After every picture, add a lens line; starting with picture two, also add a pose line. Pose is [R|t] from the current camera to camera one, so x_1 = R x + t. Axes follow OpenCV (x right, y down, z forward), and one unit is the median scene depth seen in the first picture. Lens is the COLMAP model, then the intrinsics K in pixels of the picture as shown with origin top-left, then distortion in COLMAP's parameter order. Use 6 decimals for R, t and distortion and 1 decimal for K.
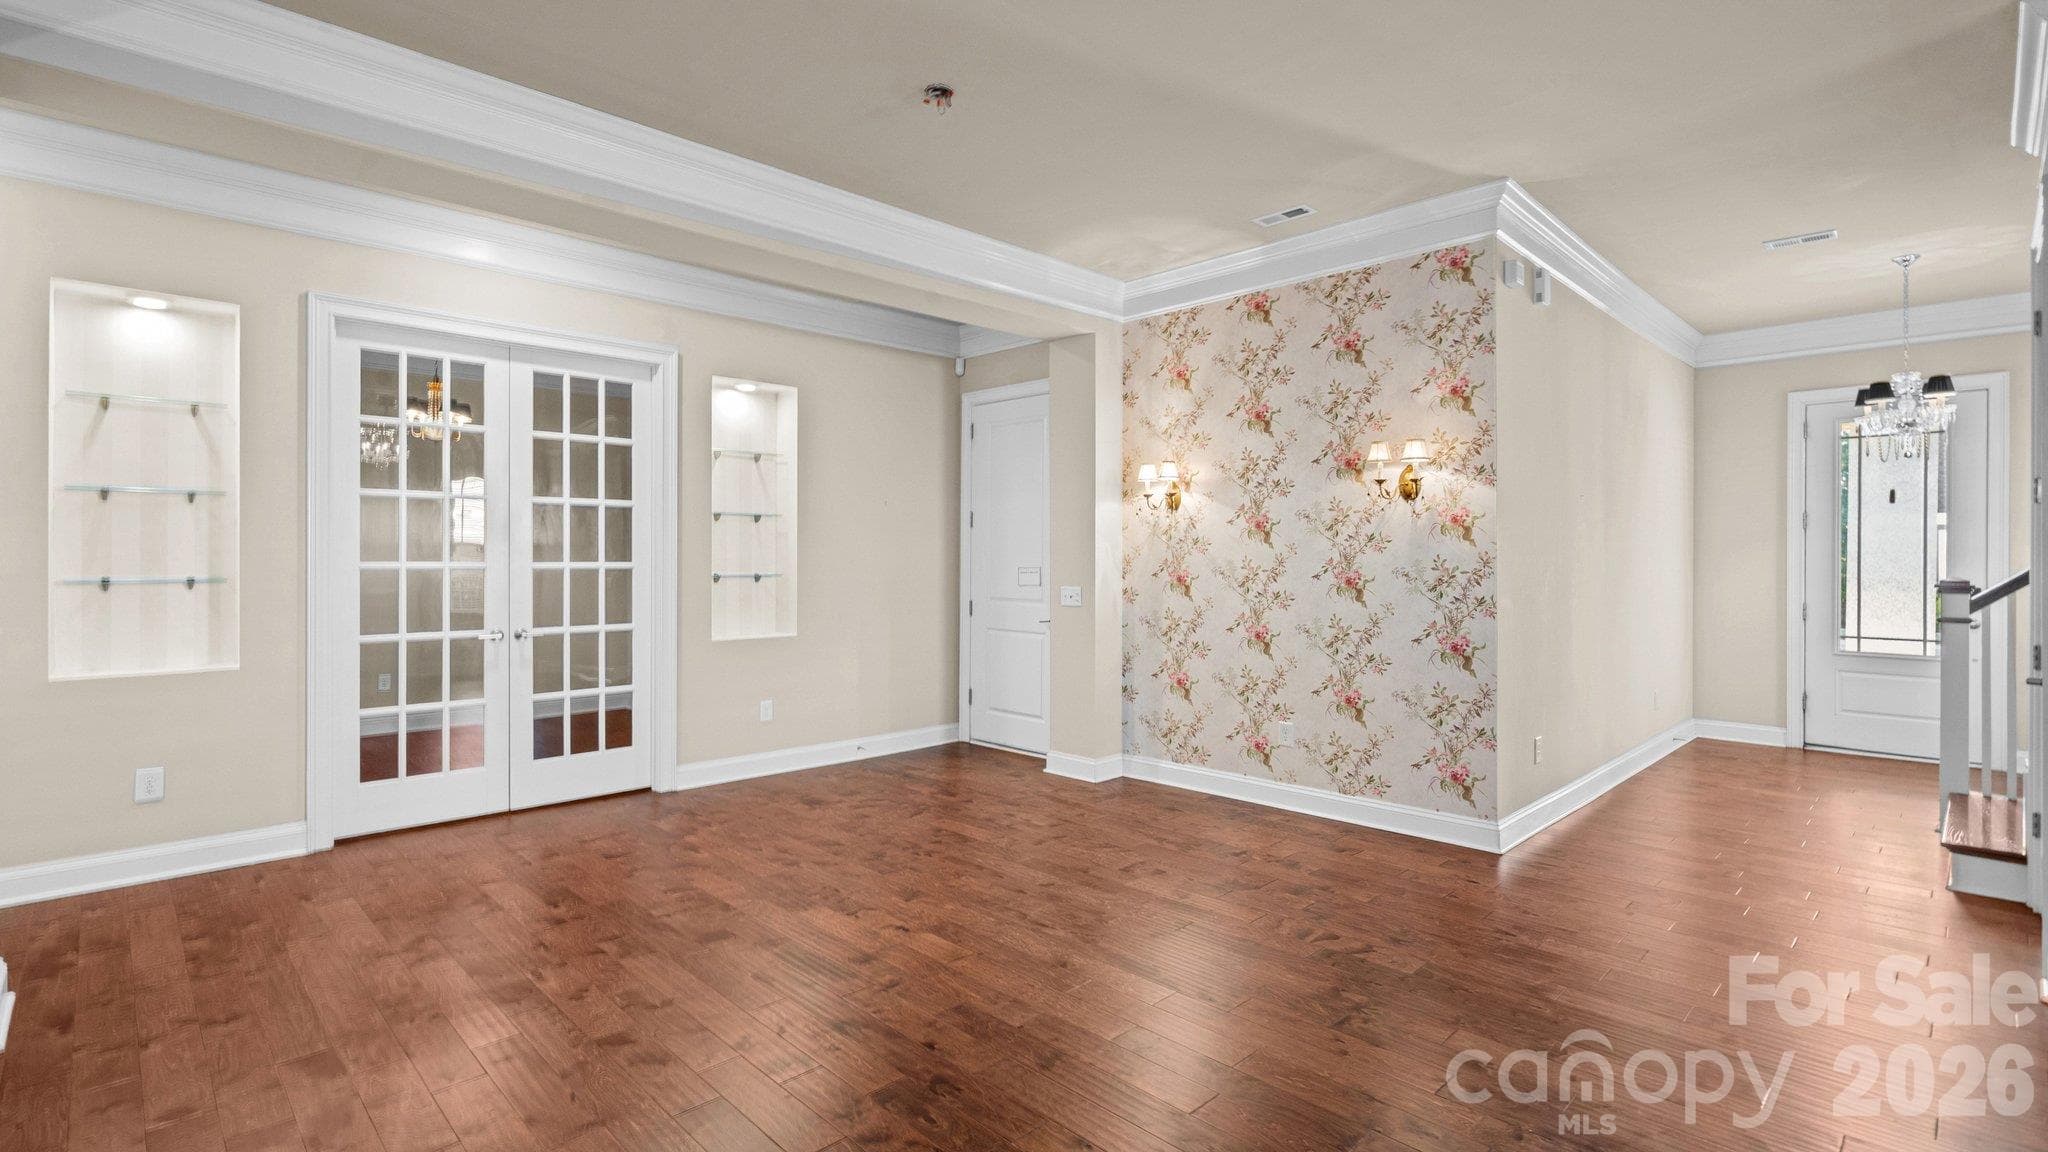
lens RADIAL K [[949.9, 0, 1017.3], [0, 949.9, 562.1], [0, 0, 1]] dist [0.002336, -0.000248]
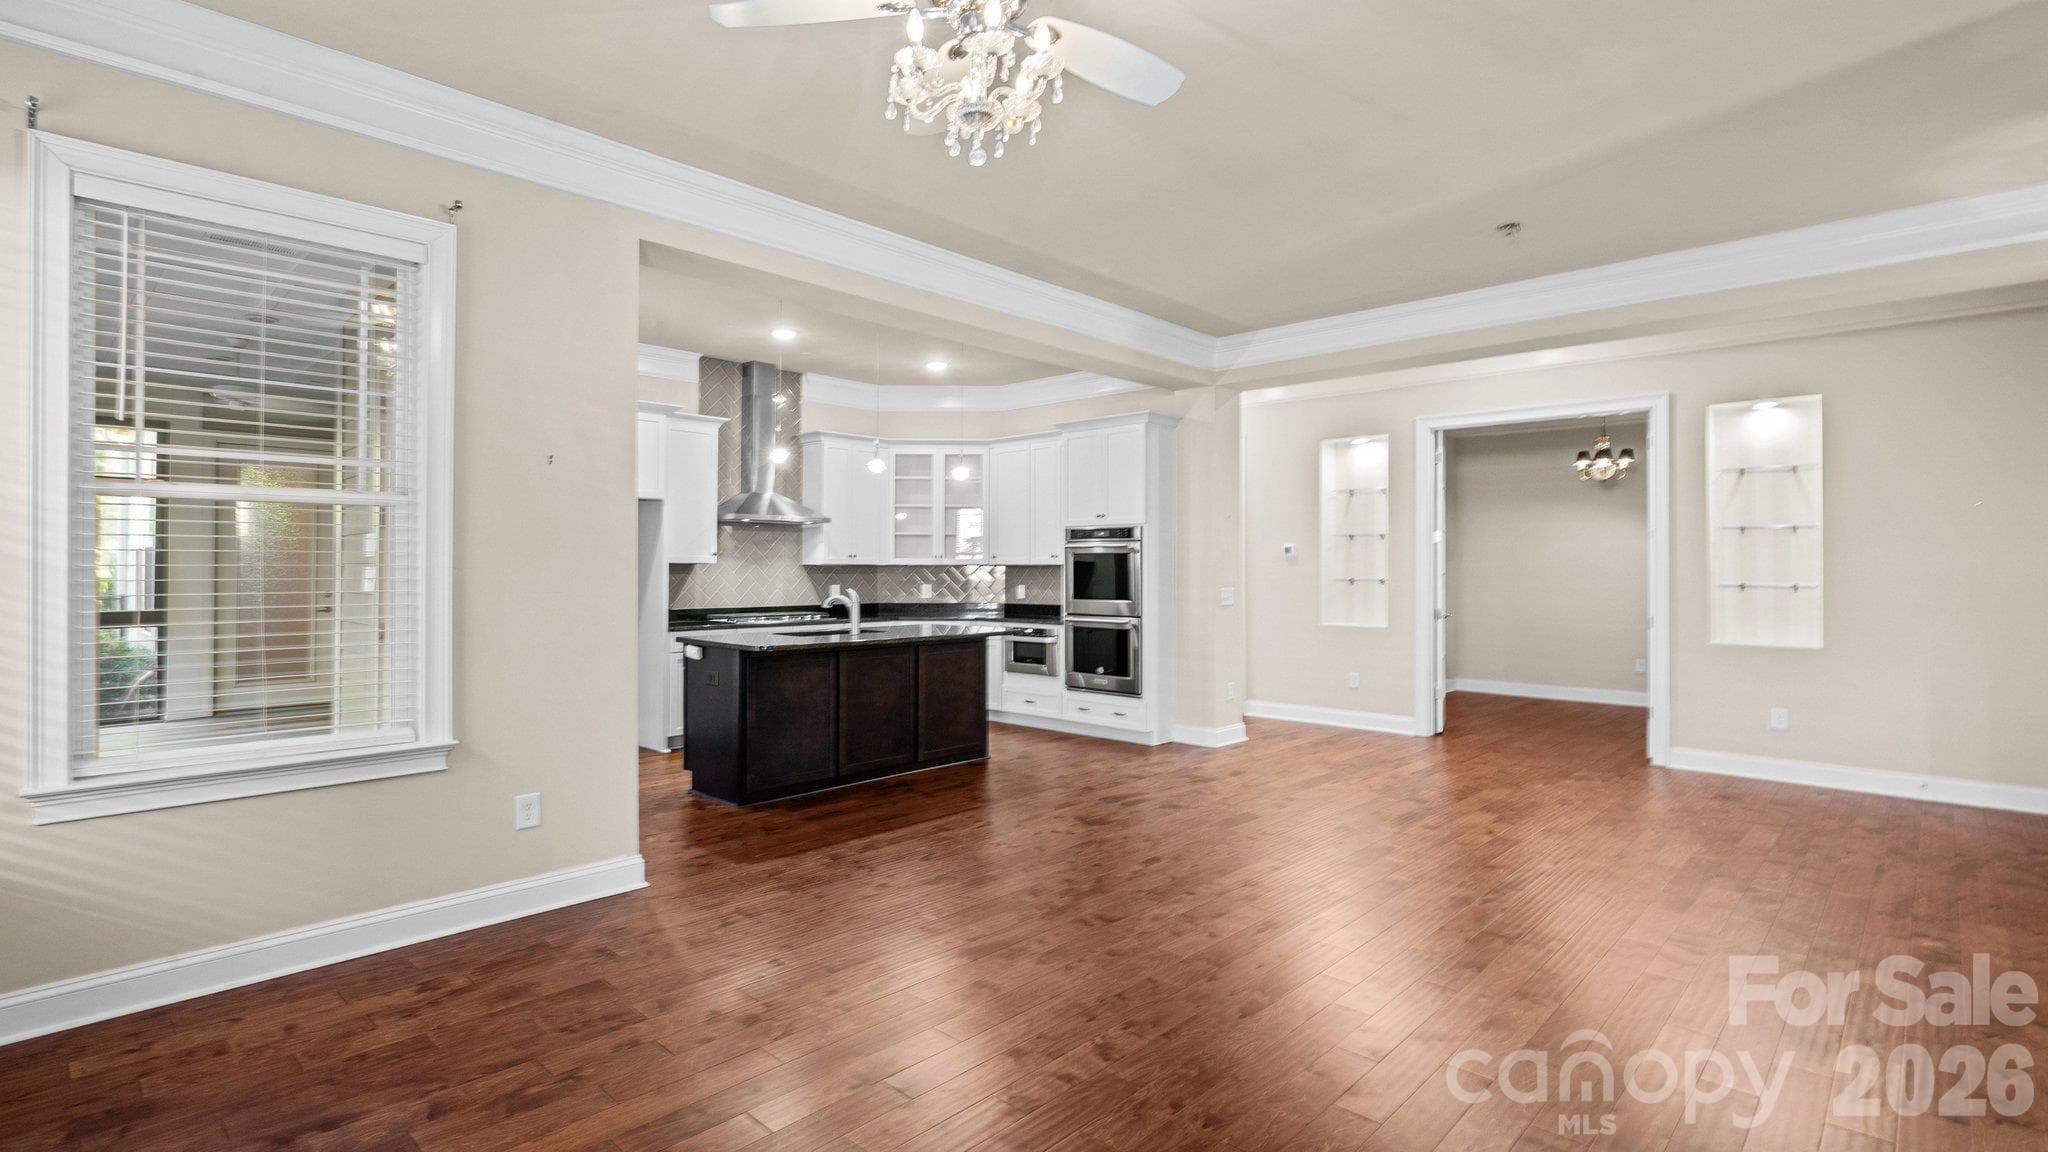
lens RADIAL K [[949.9, 0, 1020.1], [0, 949.9, 570.1], [0, 0, 1]] dist [0.002336, -0.000248]
pose [[0.033045, 0.002079, -0.999452, 1.938187], [-0.001909, 0.999996, 0.002017, -0.007986], [0.999452, 0.001841, 0.033049, 0.395692]]
